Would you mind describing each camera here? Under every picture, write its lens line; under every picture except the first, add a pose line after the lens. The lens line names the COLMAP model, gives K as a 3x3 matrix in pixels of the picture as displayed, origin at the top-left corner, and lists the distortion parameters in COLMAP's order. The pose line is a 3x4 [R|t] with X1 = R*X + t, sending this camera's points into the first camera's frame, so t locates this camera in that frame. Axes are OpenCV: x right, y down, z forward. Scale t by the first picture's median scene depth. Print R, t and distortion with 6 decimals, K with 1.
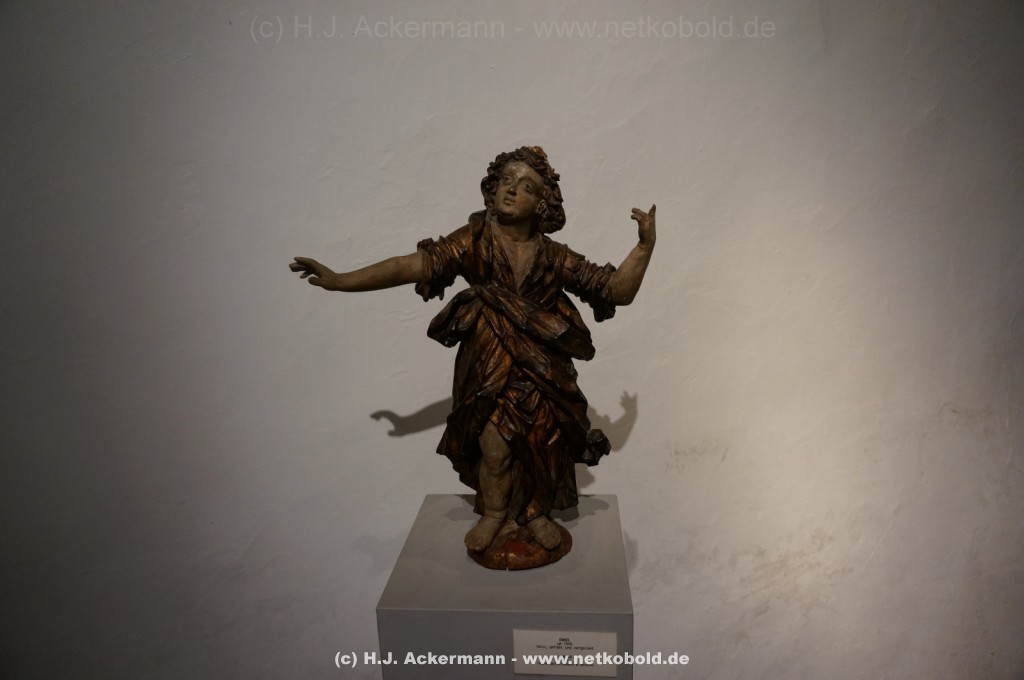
lens RADIAL K [[685.8, 0, 510.3], [0, 685.8, 346.1], [0, 0, 1]] dist [-0.022167, 0.006879]
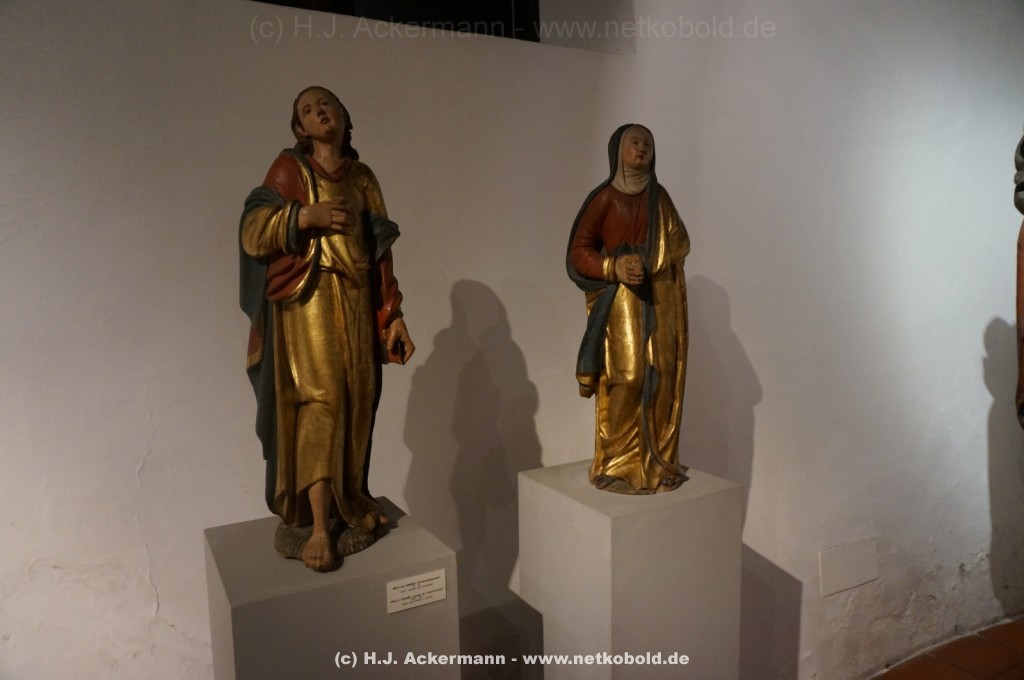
lens RADIAL K [[685.8, 0, 510.3], [0, 685.8, 346.1], [0, 0, 1]] dist [-0.022167, 0.006879]
pose [[0.988064, 0.007240, 0.153873, 1.132219], [0.014686, 0.989917, -0.140885, -0.067544], [-0.153341, 0.141463, 0.977995, -0.068611]]
